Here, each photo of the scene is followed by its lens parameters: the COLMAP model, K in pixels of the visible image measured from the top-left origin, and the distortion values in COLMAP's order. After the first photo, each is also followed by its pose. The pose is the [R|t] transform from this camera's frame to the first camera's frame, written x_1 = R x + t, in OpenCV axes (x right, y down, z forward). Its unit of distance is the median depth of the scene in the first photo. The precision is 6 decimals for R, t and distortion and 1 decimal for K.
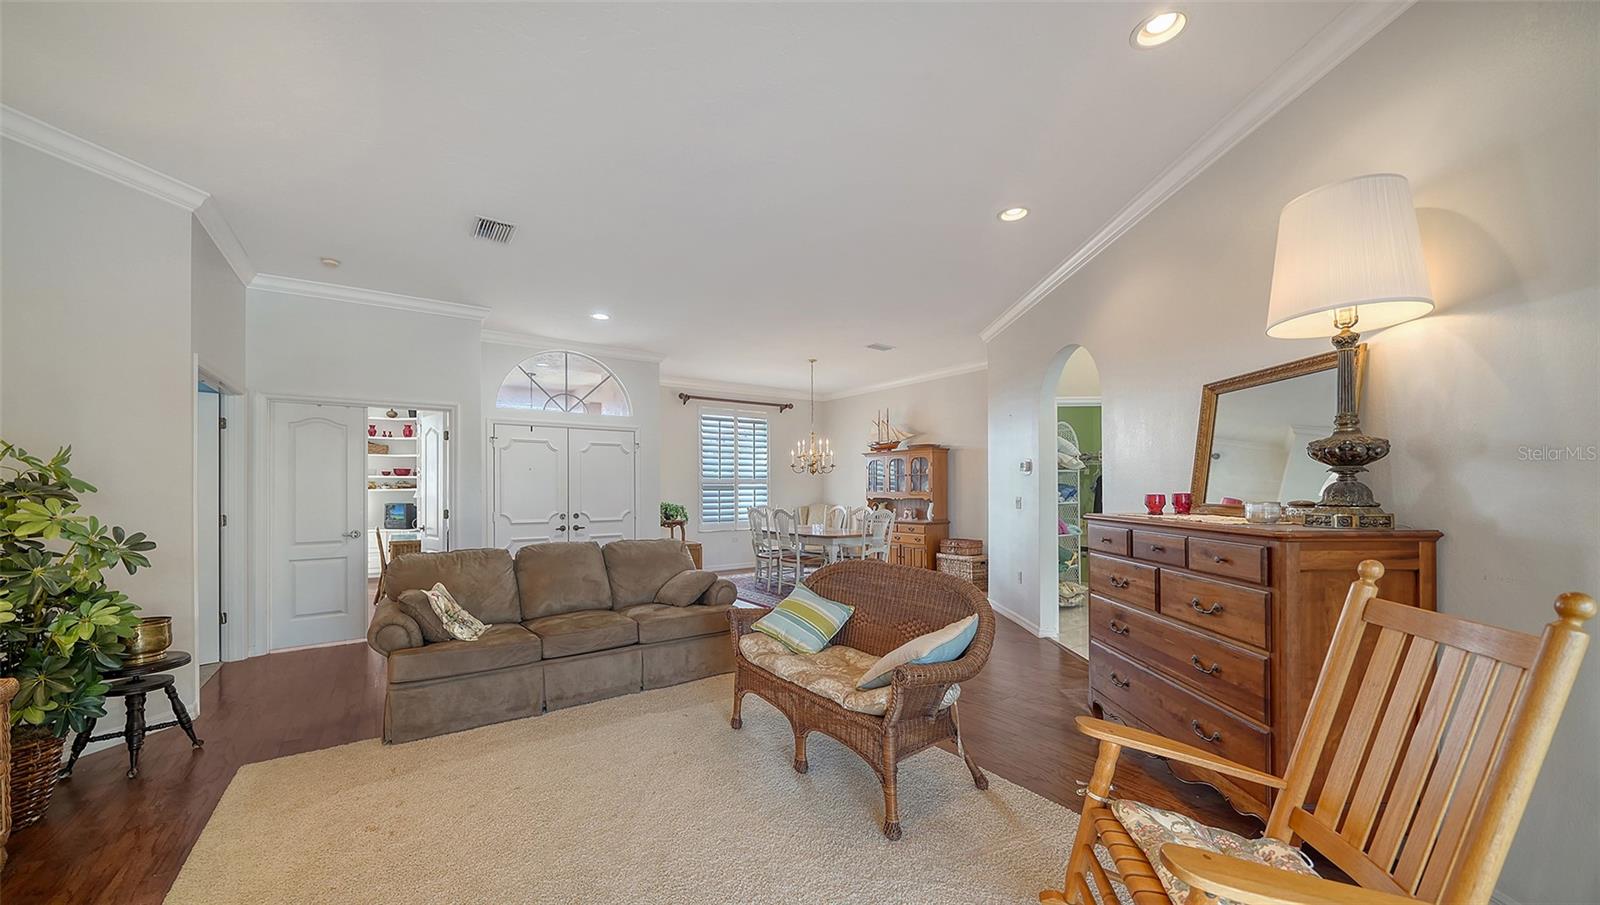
lens RADIAL K [[580.8, 0, 809.0], [0, 580.8, 478.8], [0, 0, 1]] dist [-0.001417, -0.000627]
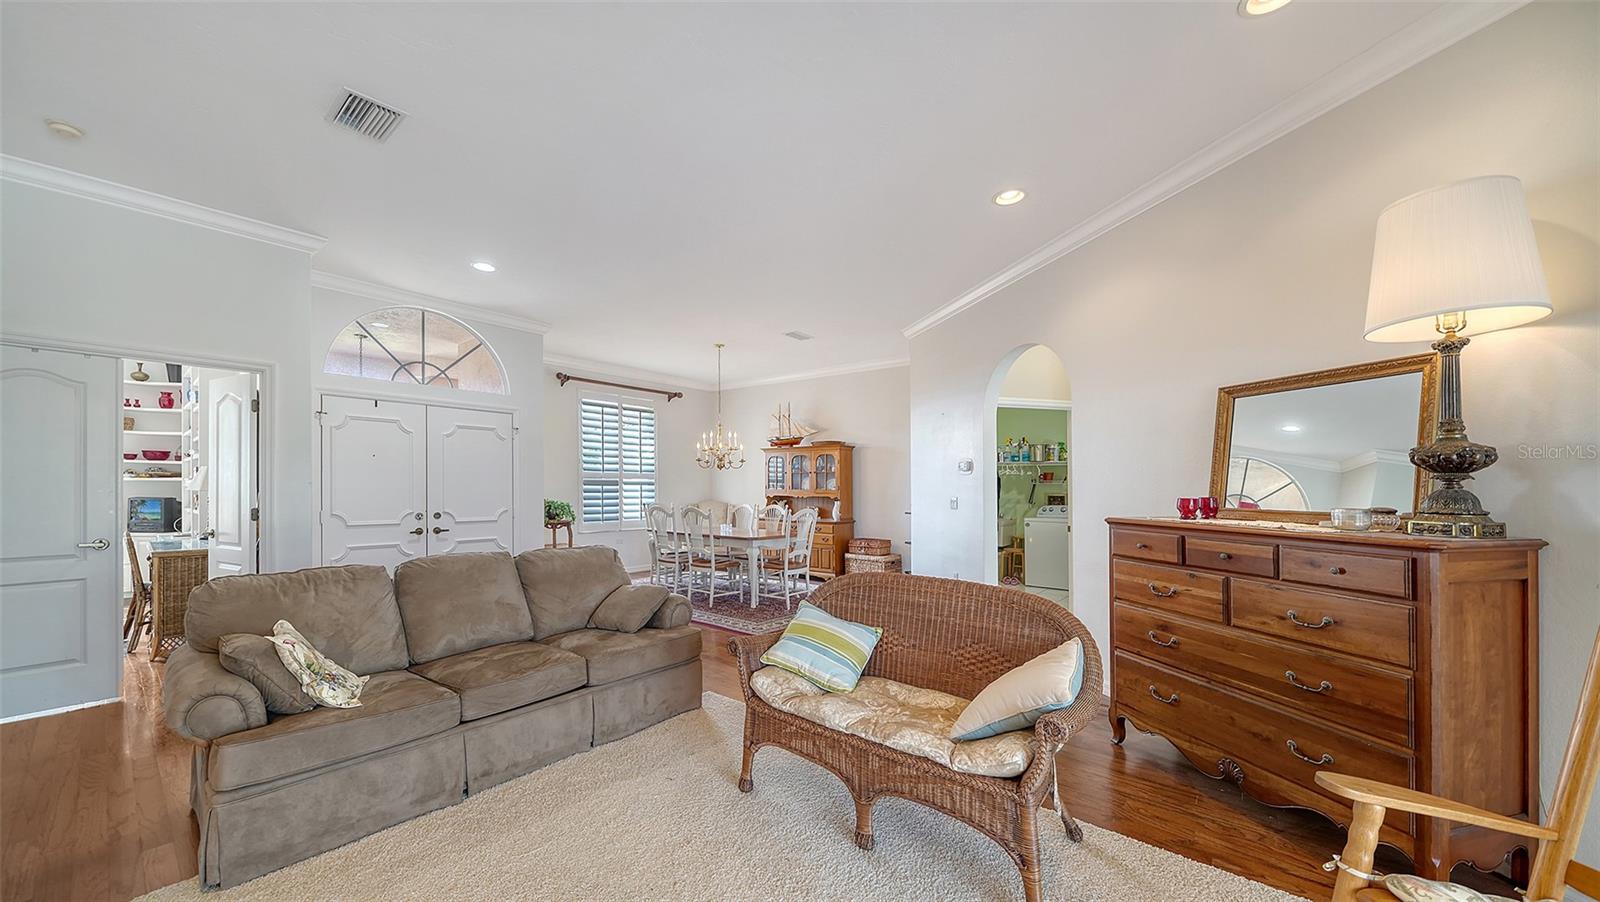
lens RADIAL K [[580.8, 0, 809.0], [0, 580.8, 477.3], [0, 0, 1]] dist [-0.001417, -0.000627]
pose [[0.966946, 0.017135, 0.254406, -0.208132], [-0.018002, 0.999837, 0.001082, 0.001918], [-0.254346, -0.005626, 0.967097, 0.183855]]
